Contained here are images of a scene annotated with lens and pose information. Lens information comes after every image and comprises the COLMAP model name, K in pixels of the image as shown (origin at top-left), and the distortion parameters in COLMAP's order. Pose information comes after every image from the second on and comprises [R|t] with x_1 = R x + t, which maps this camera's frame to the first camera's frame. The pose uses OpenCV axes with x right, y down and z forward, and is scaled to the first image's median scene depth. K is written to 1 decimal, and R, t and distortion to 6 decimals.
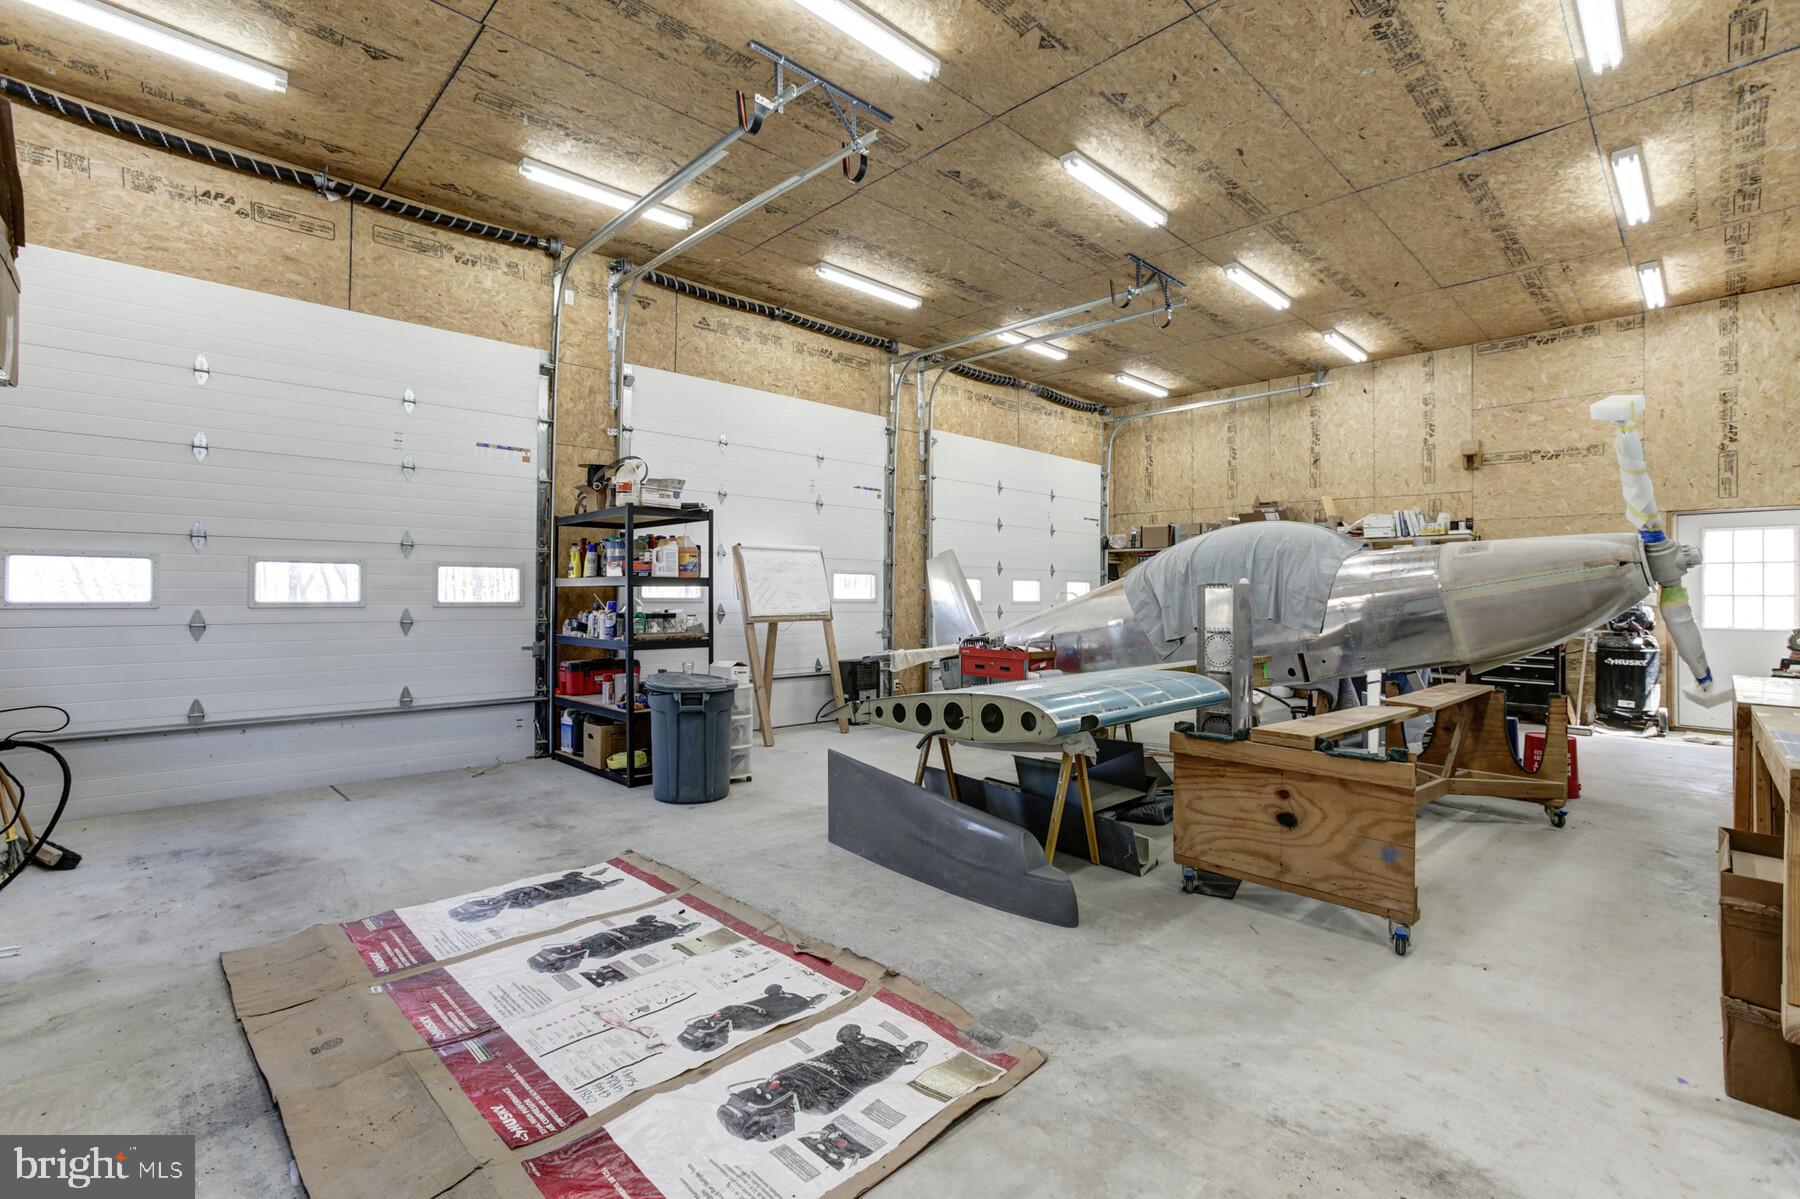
lens RADIAL K [[813.5, 0, 900.0], [0, 813.5, 599.5], [0, 0, 1]] dist [-0.038016, 0.023451]
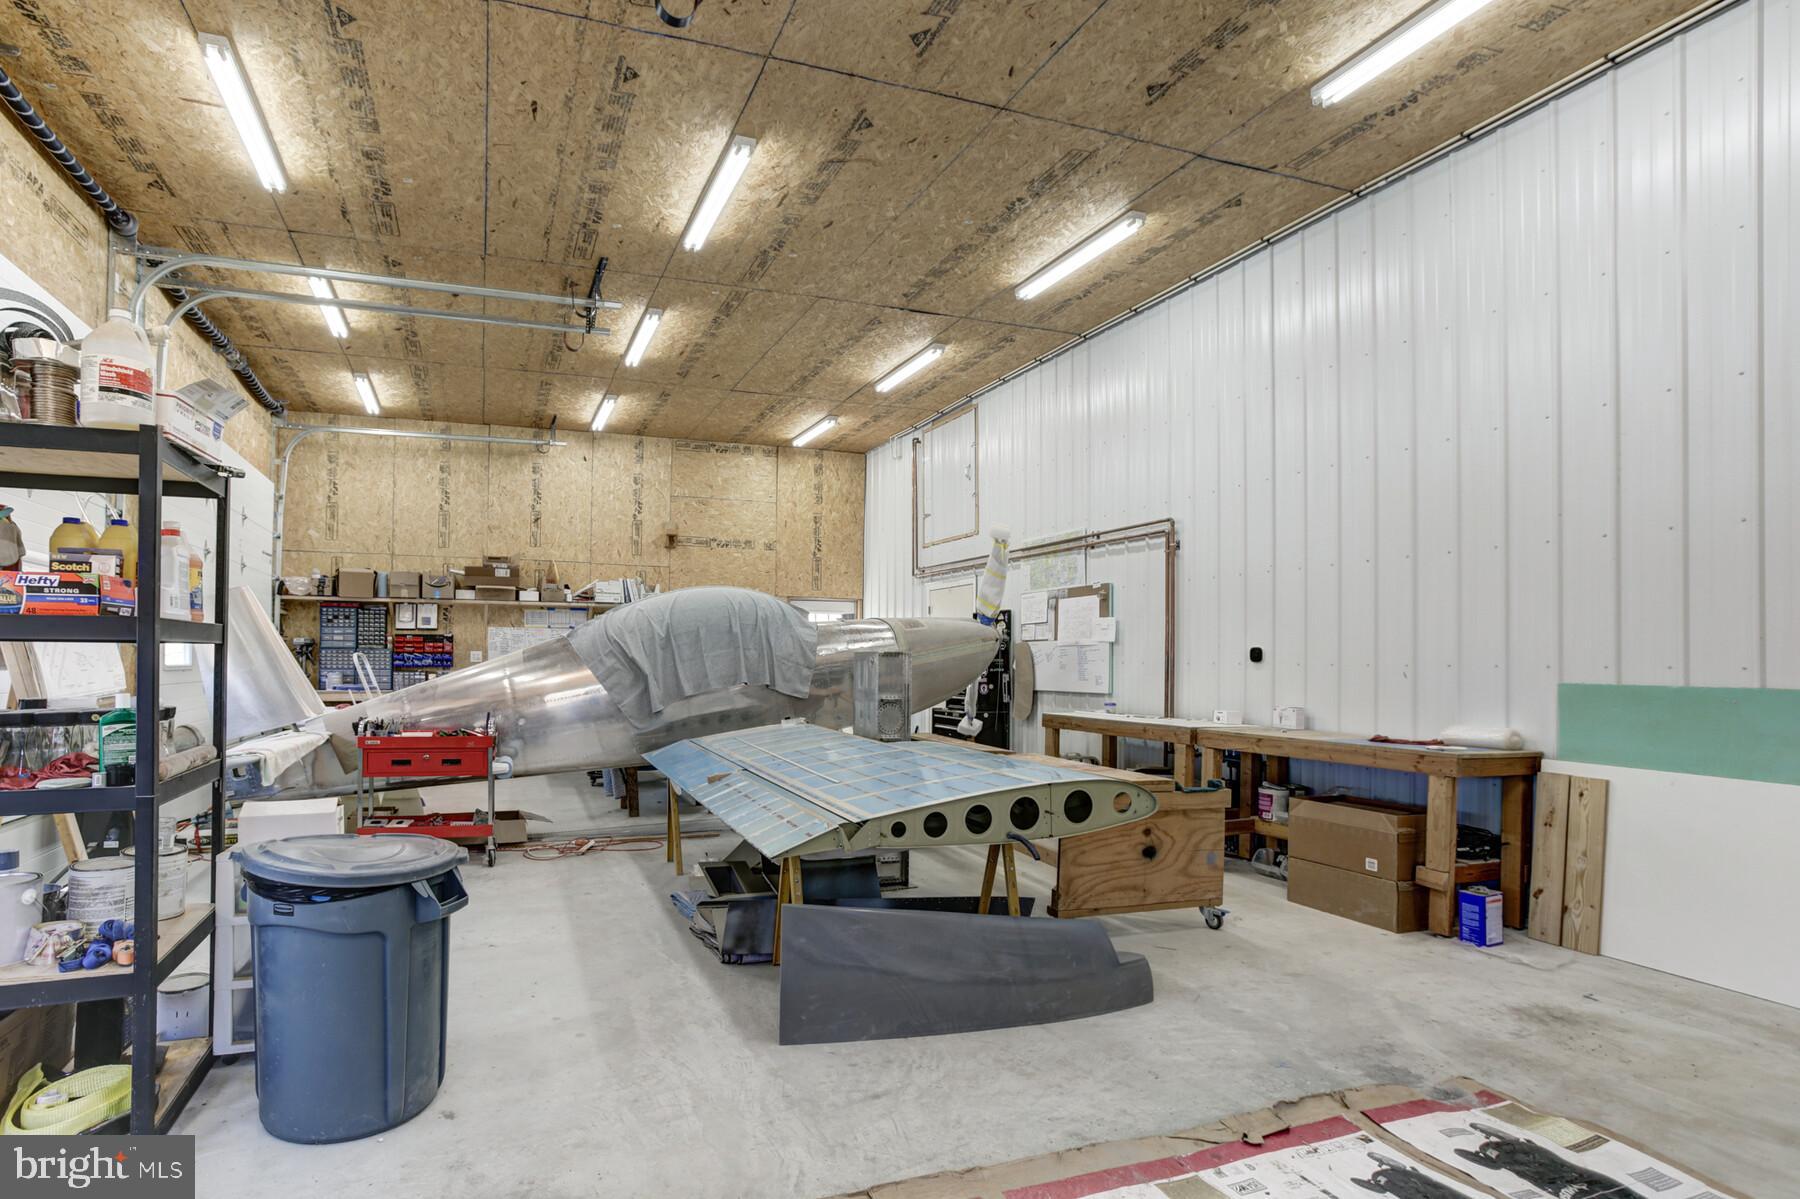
lens RADIAL K [[843.5, 0, 822.0], [0, 843.5, 662.3], [0, 0, 1]] dist [-0.060045, 0.031233]
pose [[0.468517, -0.003080, 0.883449, -0.465491], [-0.001374, 0.999990, 0.004215, -0.007519], [-0.883453, -0.003189, 0.468509, 0.467156]]
